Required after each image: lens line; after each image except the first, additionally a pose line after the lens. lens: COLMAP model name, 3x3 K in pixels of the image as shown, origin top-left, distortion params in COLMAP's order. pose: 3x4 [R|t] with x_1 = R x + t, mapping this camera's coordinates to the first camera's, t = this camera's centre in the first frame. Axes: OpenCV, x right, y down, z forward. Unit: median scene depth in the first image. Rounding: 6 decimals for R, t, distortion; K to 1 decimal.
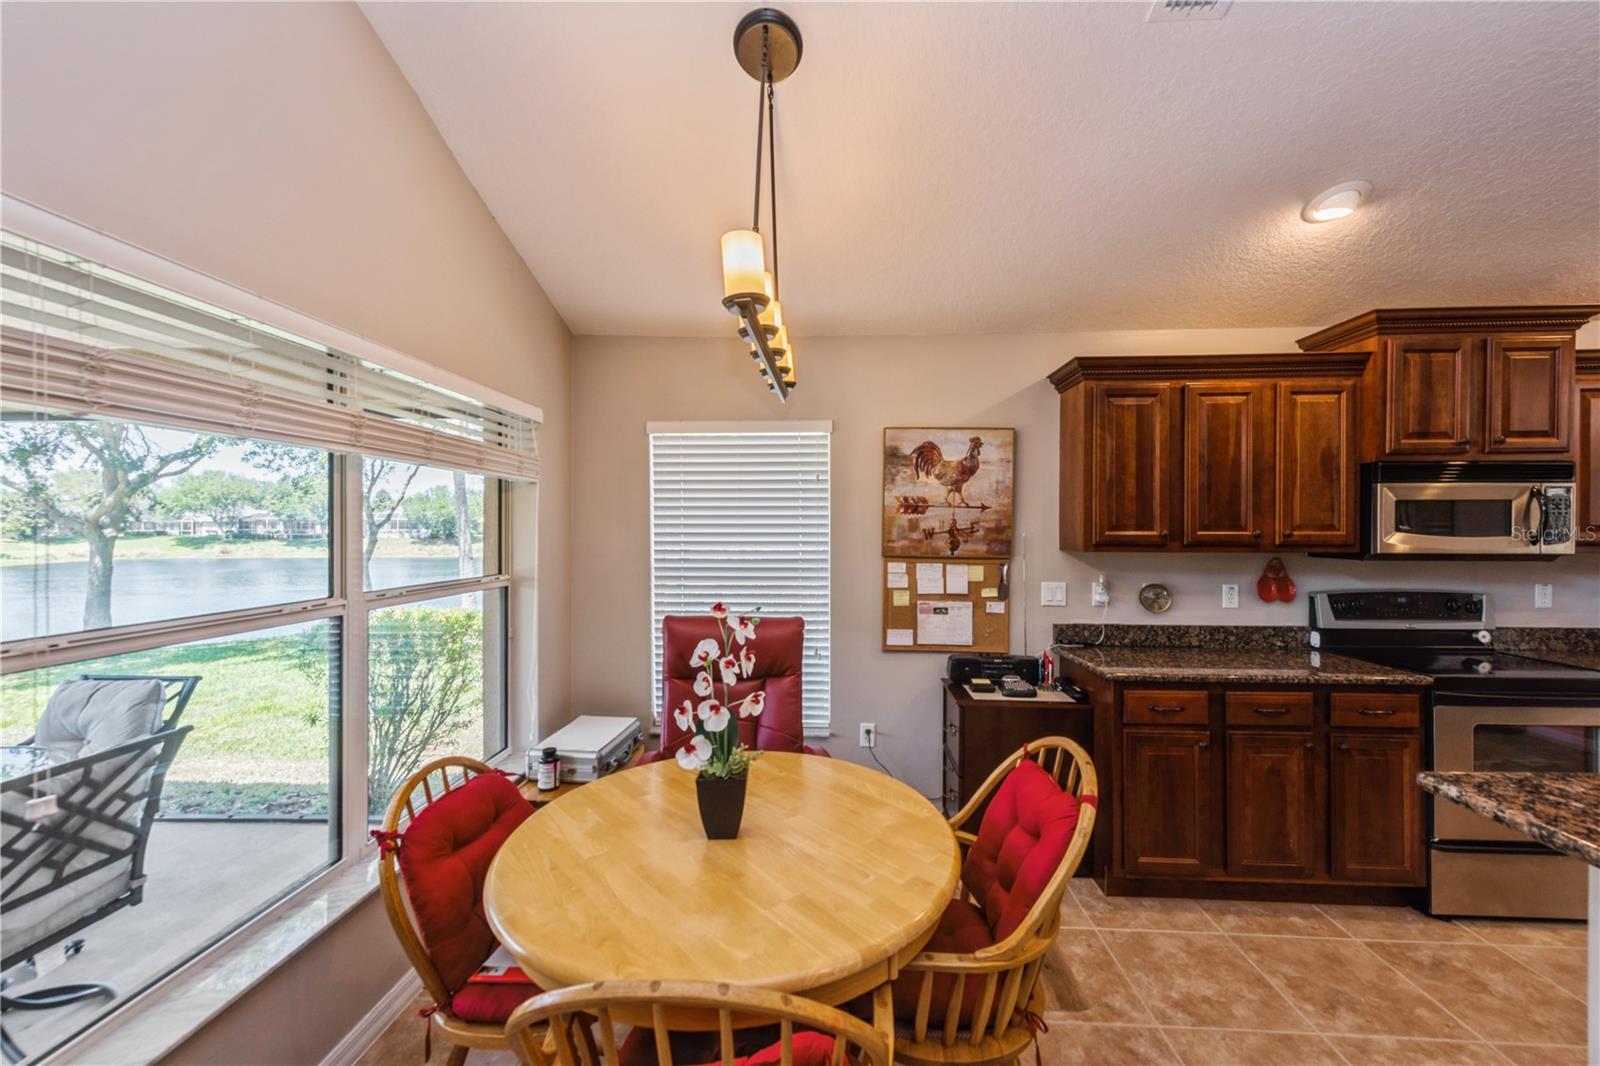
lens RADIAL K [[633.5, 0, 799.6], [0, 633.5, 530.2], [0, 0, 1]] dist [0.011406, -0.002633]
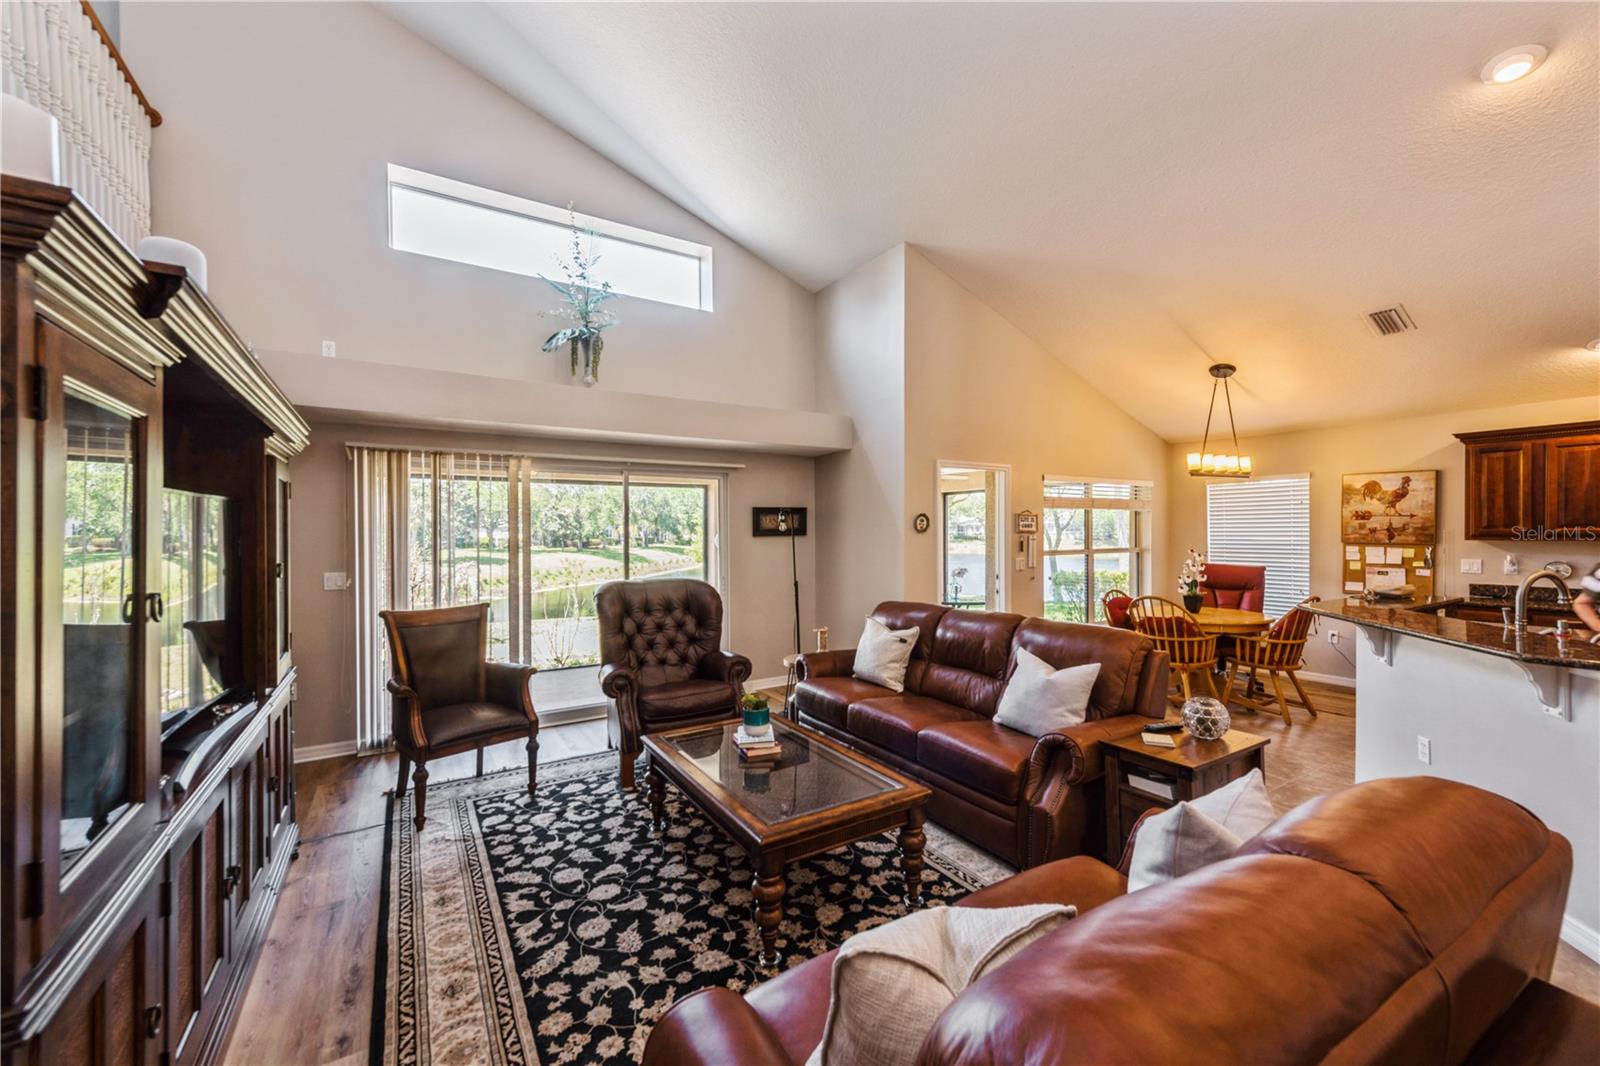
lens RADIAL K [[633.5, 0, 798.4], [0, 633.5, 535.2], [0, 0, 1]] dist [0.011406, -0.002633]
pose [[0.573556, 0.000100, -0.819166, 0.859279], [0.003912, 0.999988, 0.002861, 0.007637], [0.819157, -0.004845, 0.573549, -1.610400]]
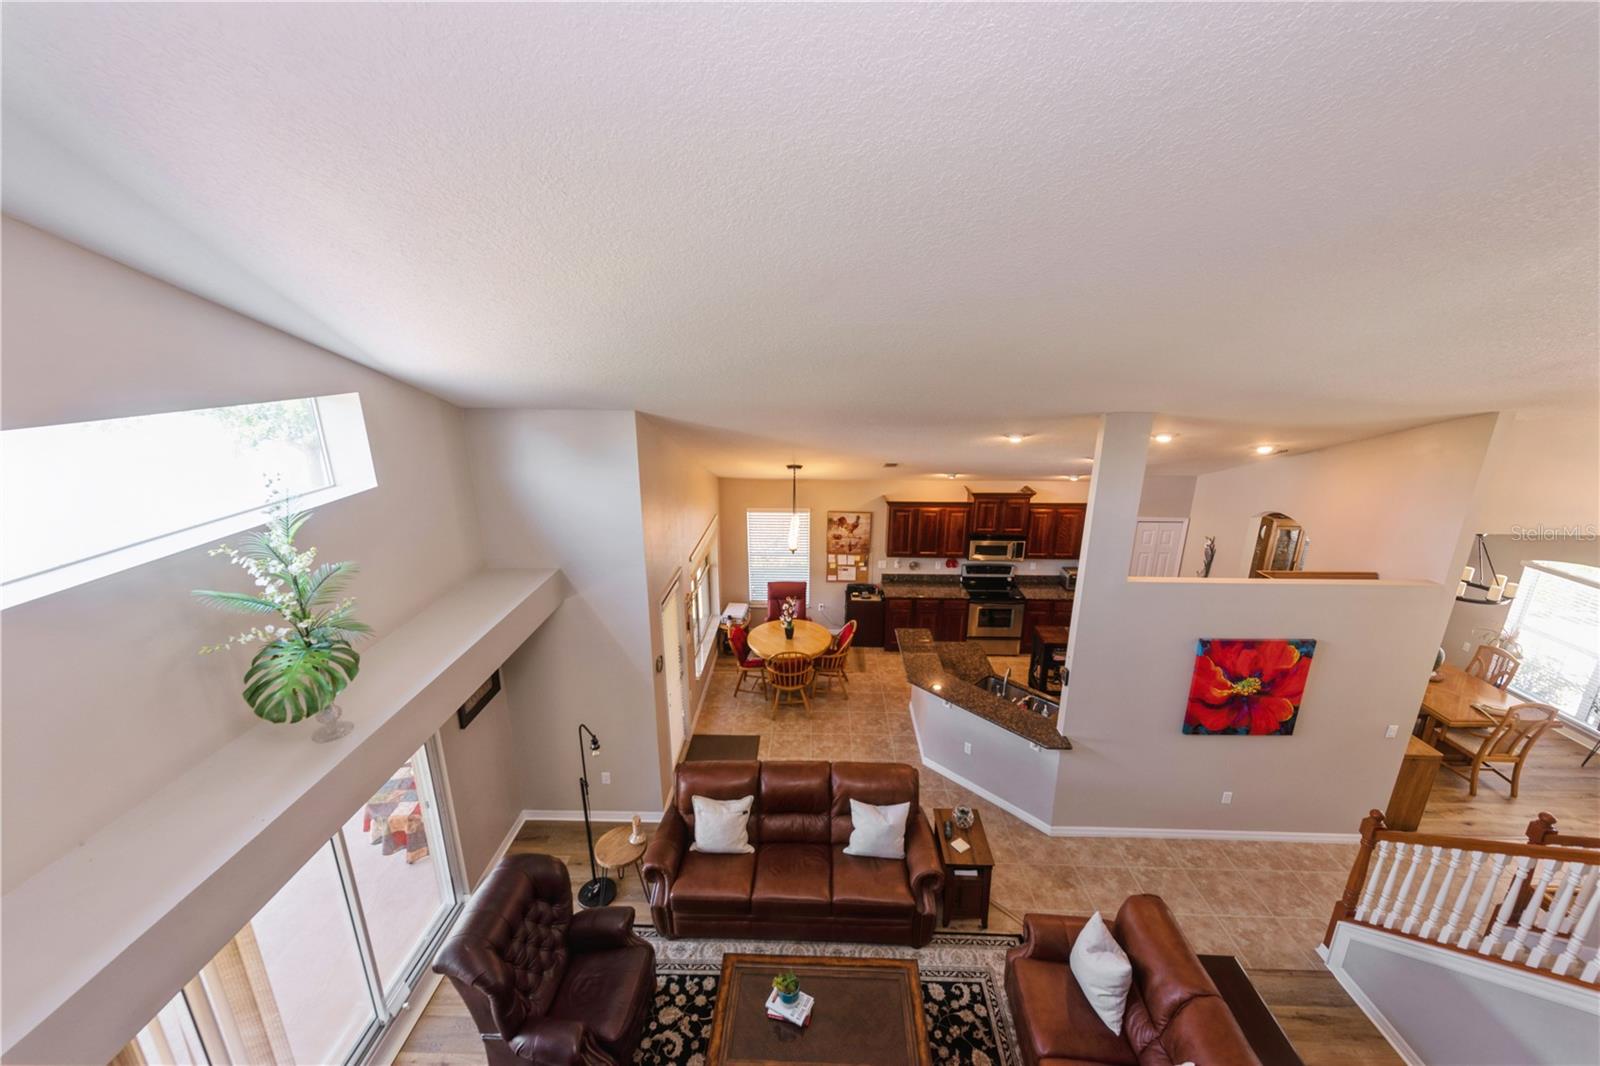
lens RADIAL K [[633.5, 0, 801.6], [0, 633.5, 530.5], [0, 0, 1]] dist [0.011406, -0.002633]
pose [[0.999486, -0.005387, 0.031618, -0.094545], [-0.003857, 0.958453, 0.285223, -1.036551], [-0.031841, -0.285198, 0.957940, -2.089645]]
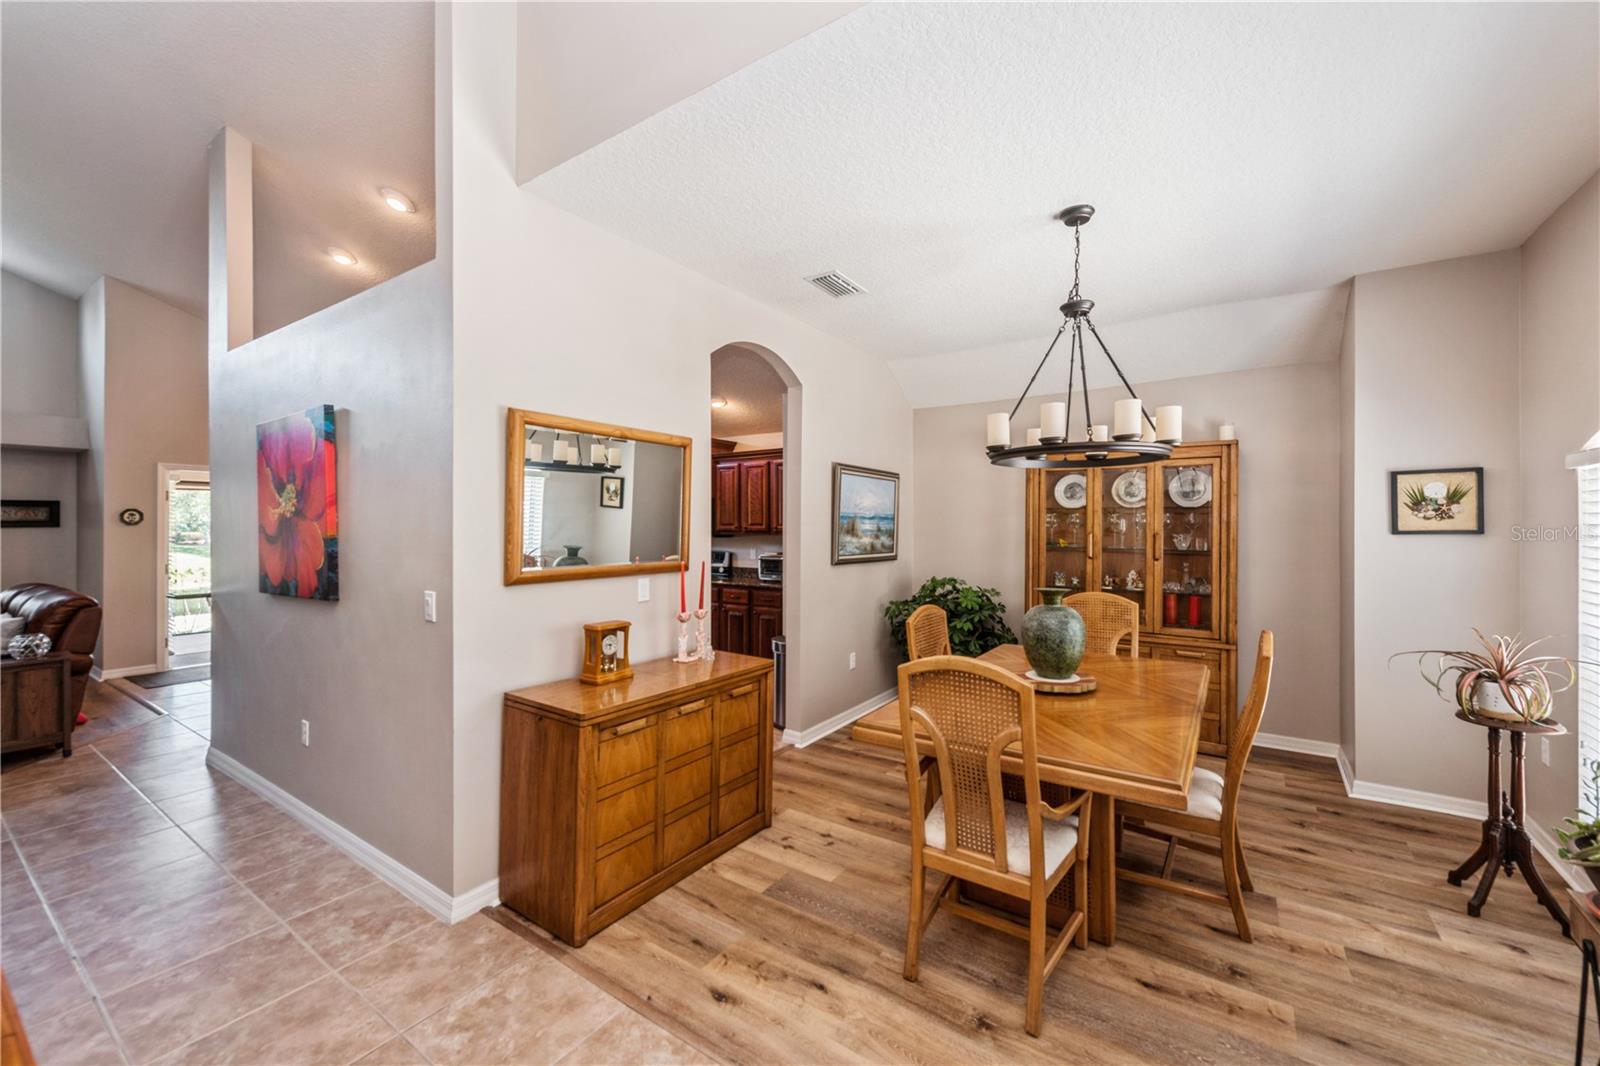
lens RADIAL K [[633.5, 0, 811.9], [0, 633.5, 526.6], [0, 0, 1]] dist [0.011406, -0.002633]
pose [[0.863409, 0.001744, -0.504502, 2.697836], [-0.006343, 0.999953, -0.007398, 0.012299], [0.504465, 0.009587, 0.863379, -0.933514]]
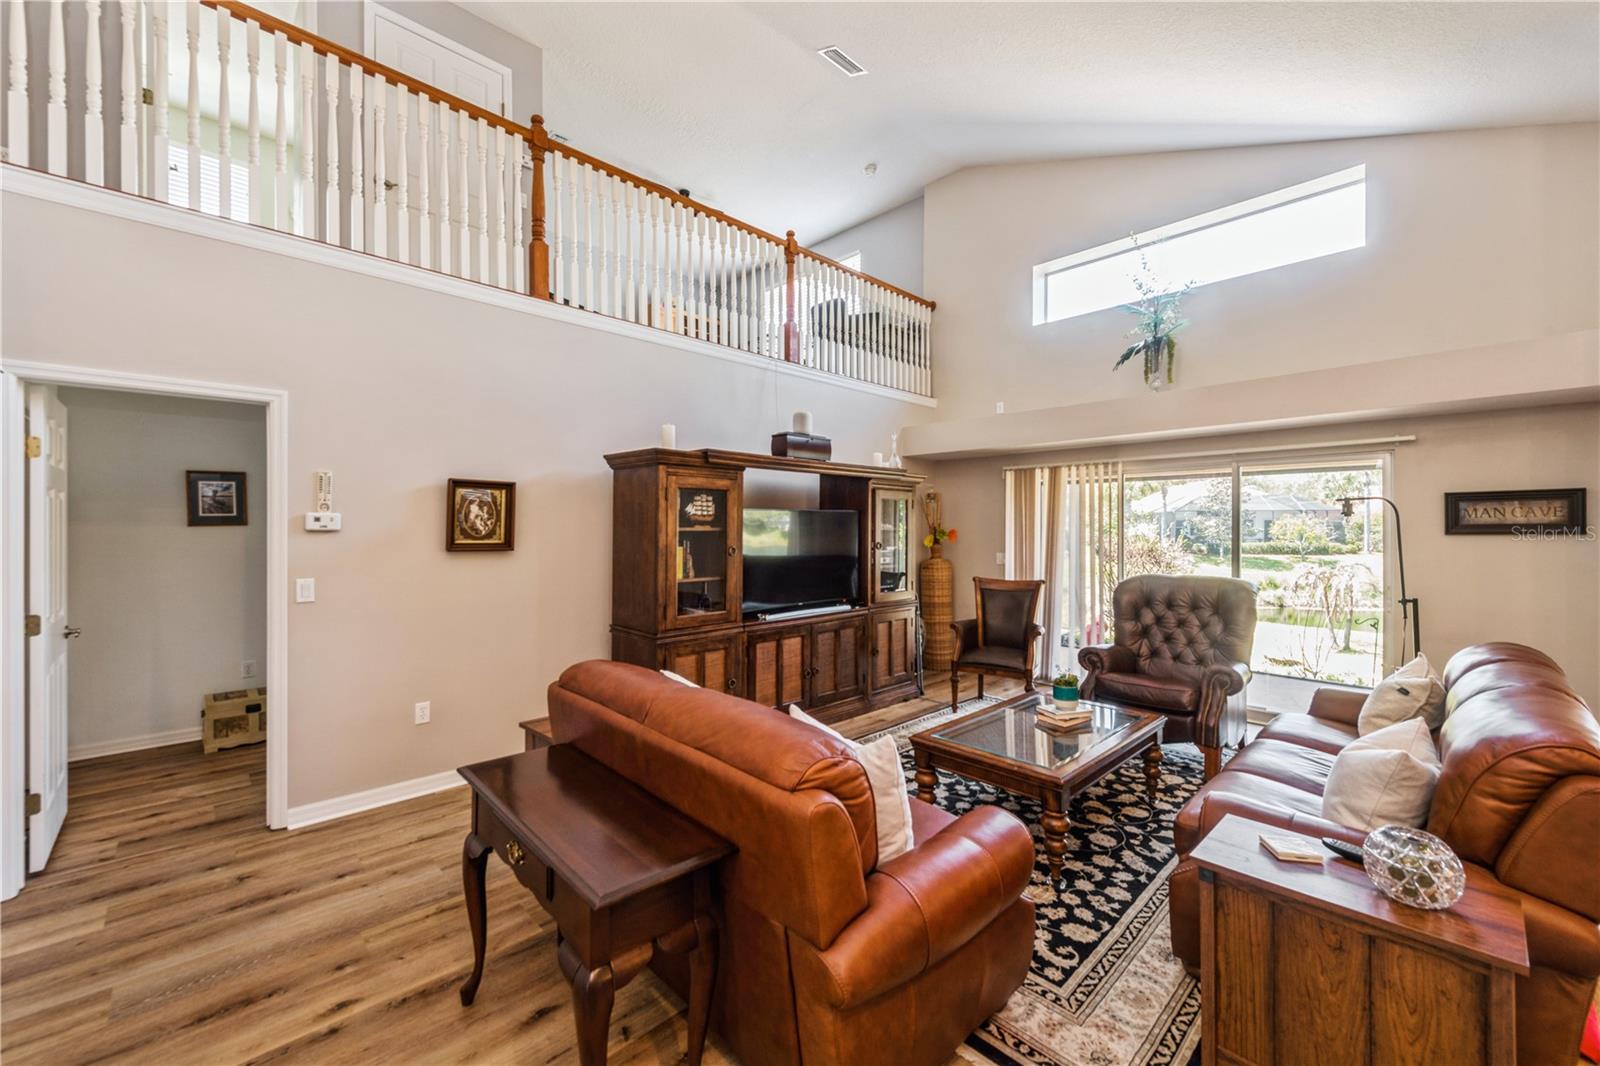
lens RADIAL K [[633.5, 0, 806.6], [0, 633.5, 533.0], [0, 0, 1]] dist [0.011406, -0.002633]
pose [[-0.676559, 0.007841, -0.736347, 1.163910], [-0.003336, 0.999900, 0.013713, -0.002430], [0.736381, 0.011734, -0.676465, -0.584708]]
